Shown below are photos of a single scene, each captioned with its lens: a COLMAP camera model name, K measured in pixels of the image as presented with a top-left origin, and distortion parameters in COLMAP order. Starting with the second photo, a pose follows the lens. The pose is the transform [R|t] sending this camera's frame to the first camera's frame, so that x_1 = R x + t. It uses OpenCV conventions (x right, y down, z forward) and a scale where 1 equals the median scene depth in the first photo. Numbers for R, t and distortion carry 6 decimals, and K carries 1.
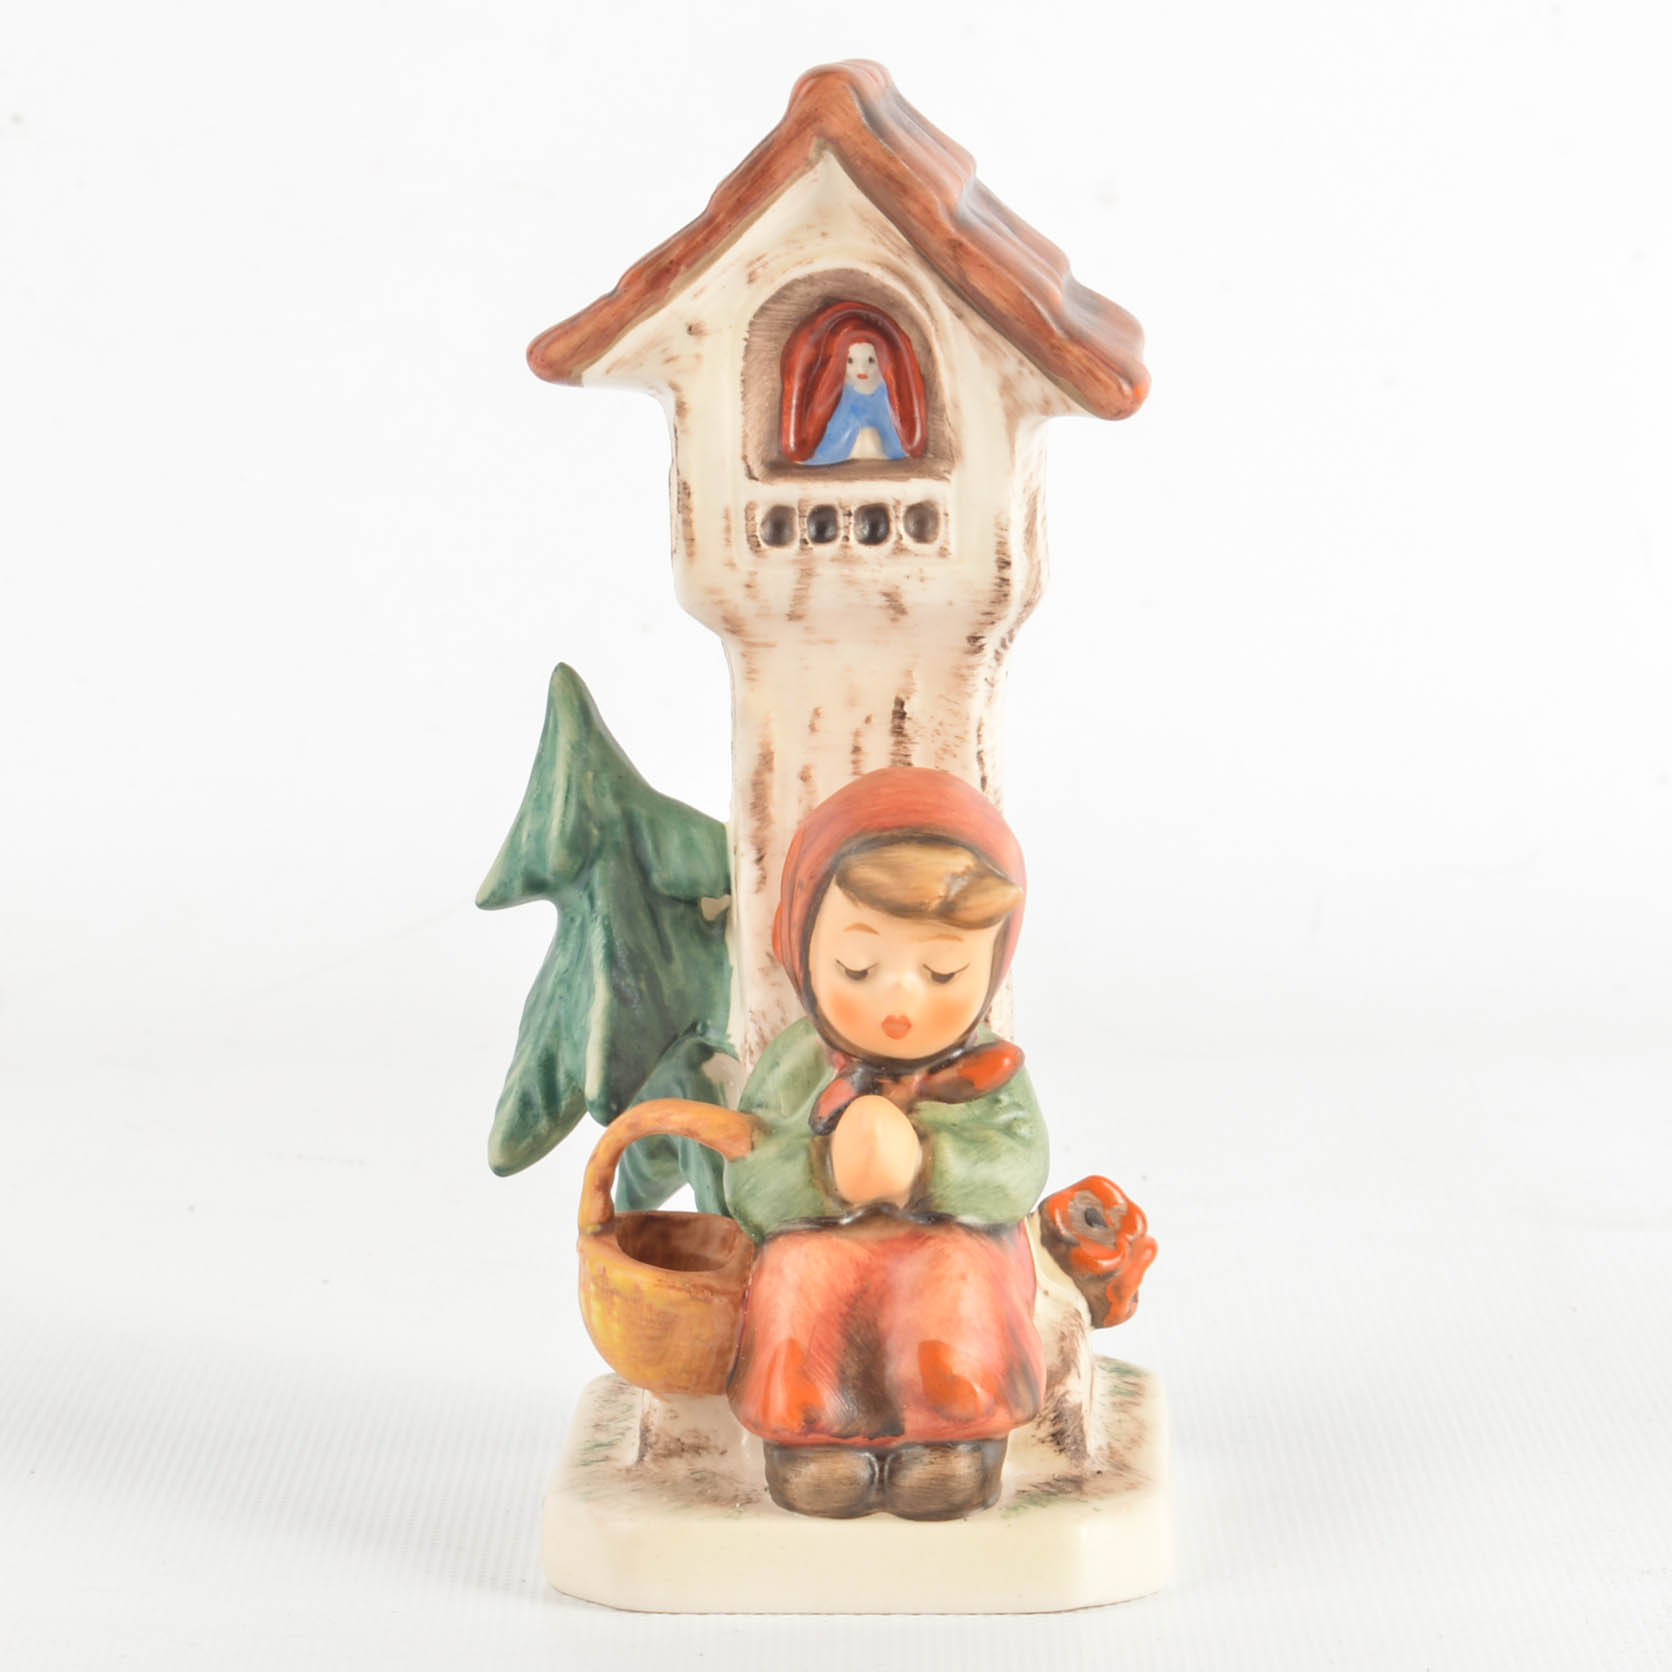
lens RADIAL K [[5270.3, 0, 836.0], [0, 5270.3, 836.0], [0, 0, 1]] dist [0.028554, -0.274491]
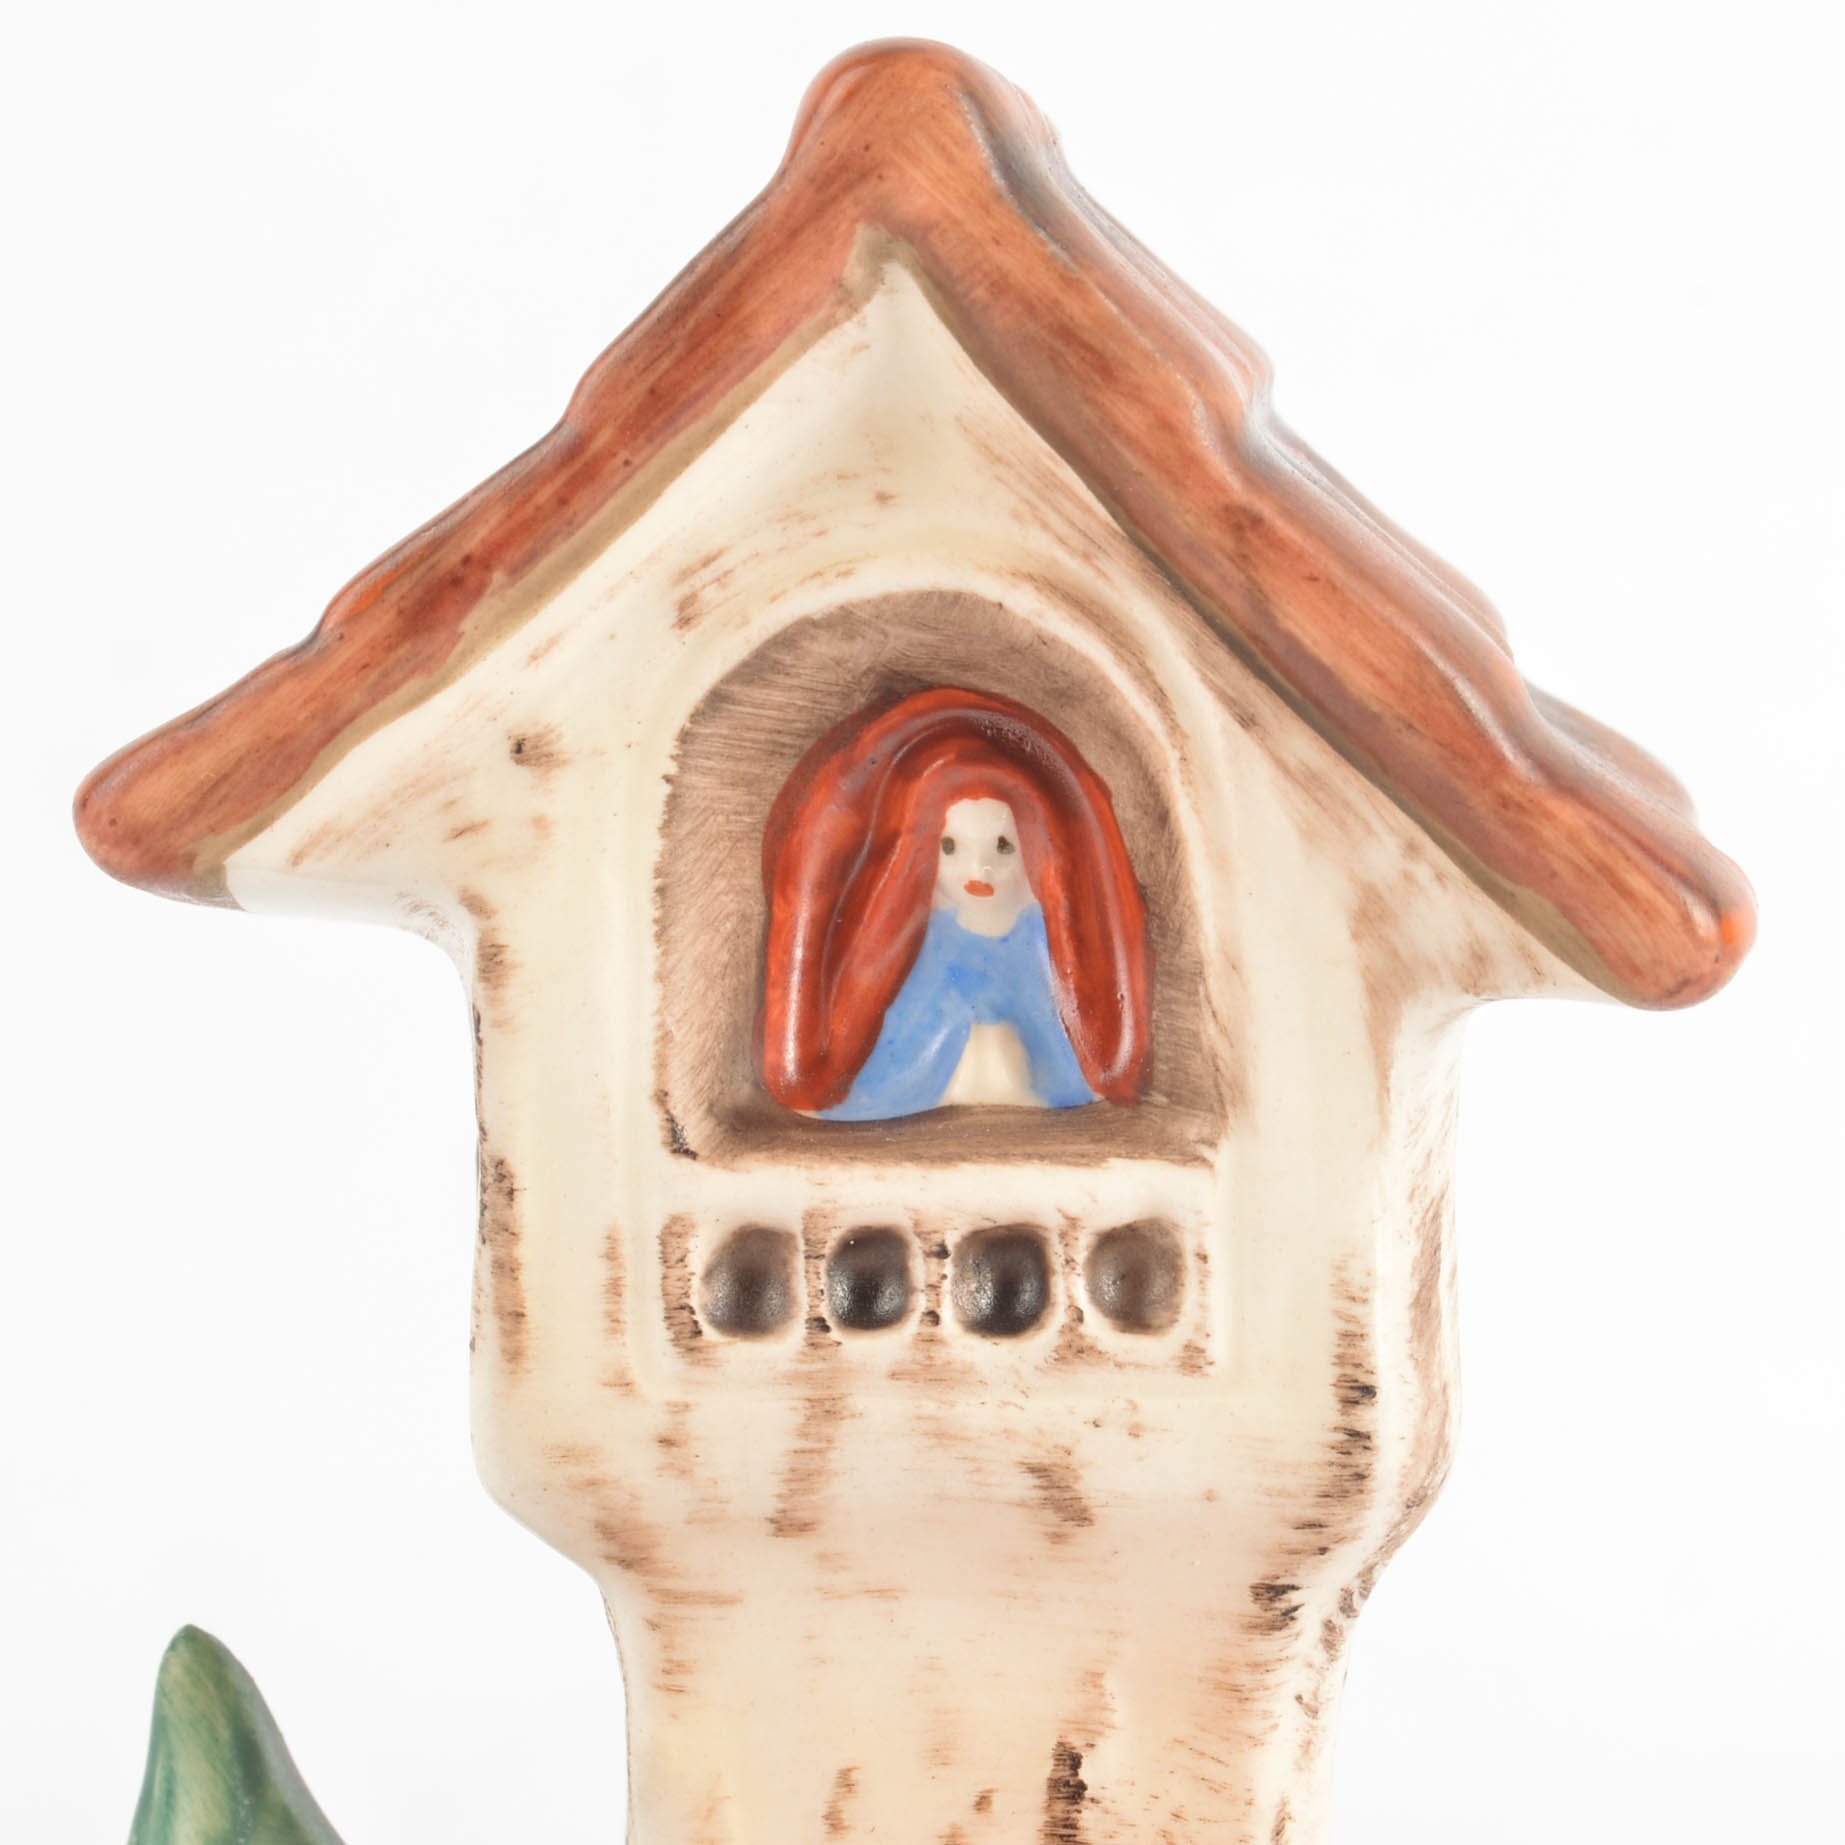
lens RADIAL K [[5815.6, 0, 922.5], [0, 5815.6, 922.5], [0, 0, 1]] dist [0.028554, -0.274491]
pose [[0.999897, 0.013856, 0.003798, -0.000666], [-0.013307, 0.992824, -0.118842, -0.035388], [-0.005417, 0.118779, 0.992906, 0.589861]]
